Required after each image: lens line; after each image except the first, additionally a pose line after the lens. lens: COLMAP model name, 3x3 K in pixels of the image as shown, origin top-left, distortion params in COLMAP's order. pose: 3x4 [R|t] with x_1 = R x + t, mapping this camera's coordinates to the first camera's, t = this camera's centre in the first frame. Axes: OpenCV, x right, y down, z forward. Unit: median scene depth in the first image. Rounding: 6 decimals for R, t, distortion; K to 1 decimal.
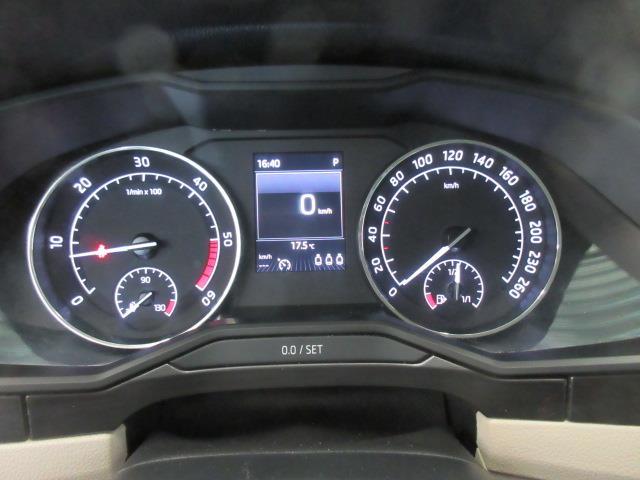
lens RADIAL K [[477.3, 0, 320.0], [0, 477.3, 240.0], [0, 0, 1]] dist [0.009252, -0.002954]
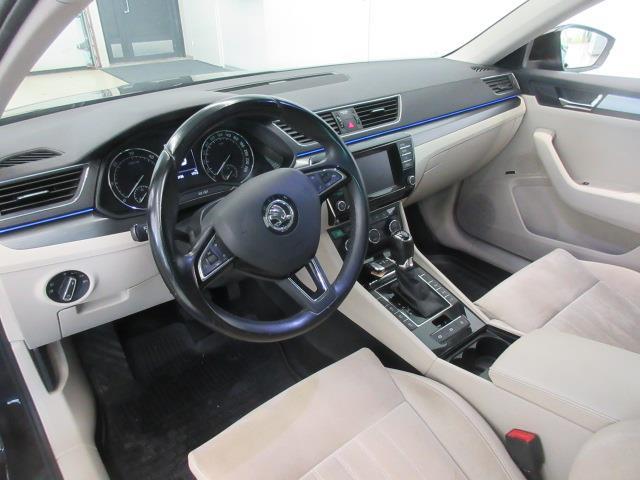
lens RADIAL K [[477.3, 0, 320.0], [0, 477.3, 240.0], [0, 0, 1]] dist [0.009252, -0.002954]
pose [[0.806069, -0.279053, 0.521902, -1.179588], [0.186848, 0.956750, 0.222976, -0.087639], [-0.561552, -0.082218, 0.823347, -2.363544]]
